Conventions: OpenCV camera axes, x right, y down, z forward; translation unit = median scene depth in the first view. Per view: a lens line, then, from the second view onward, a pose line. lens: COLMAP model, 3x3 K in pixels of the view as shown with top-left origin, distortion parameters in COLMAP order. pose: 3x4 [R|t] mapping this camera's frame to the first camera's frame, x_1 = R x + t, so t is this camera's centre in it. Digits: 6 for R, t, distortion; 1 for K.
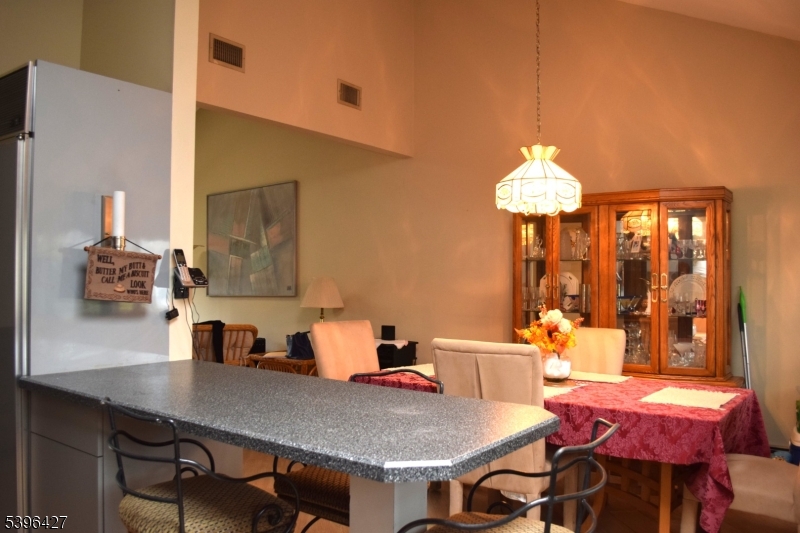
lens RADIAL K [[632.6, 0, 397.7], [0, 632.6, 270.9], [0, 0, 1]] dist [-0.078203, -0.004597]
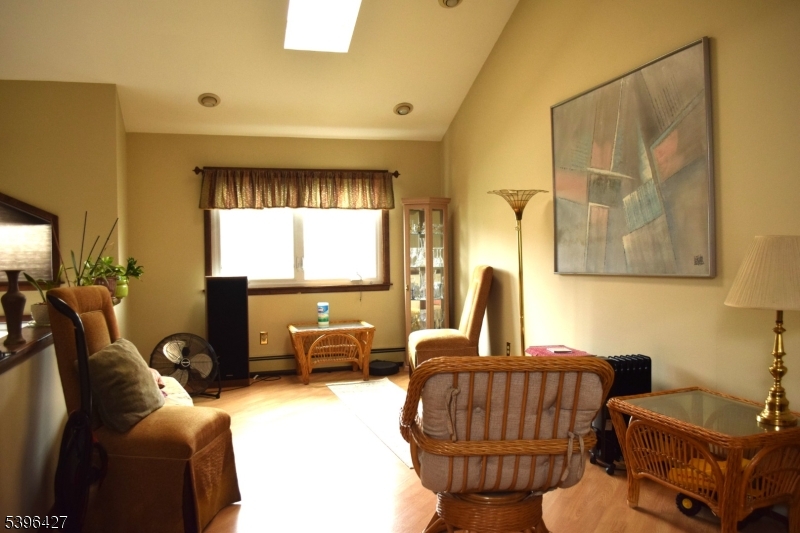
lens RADIAL K [[632.6, 0, 395.8], [0, 632.6, 269.4], [0, 0, 1]] dist [-0.078203, -0.004597]
pose [[0.808611, 0.001205, -0.588343, -0.075242], [0.028963, 0.998704, 0.041852, 0.006897], [0.587630, -0.050882, 0.807528, 0.451901]]
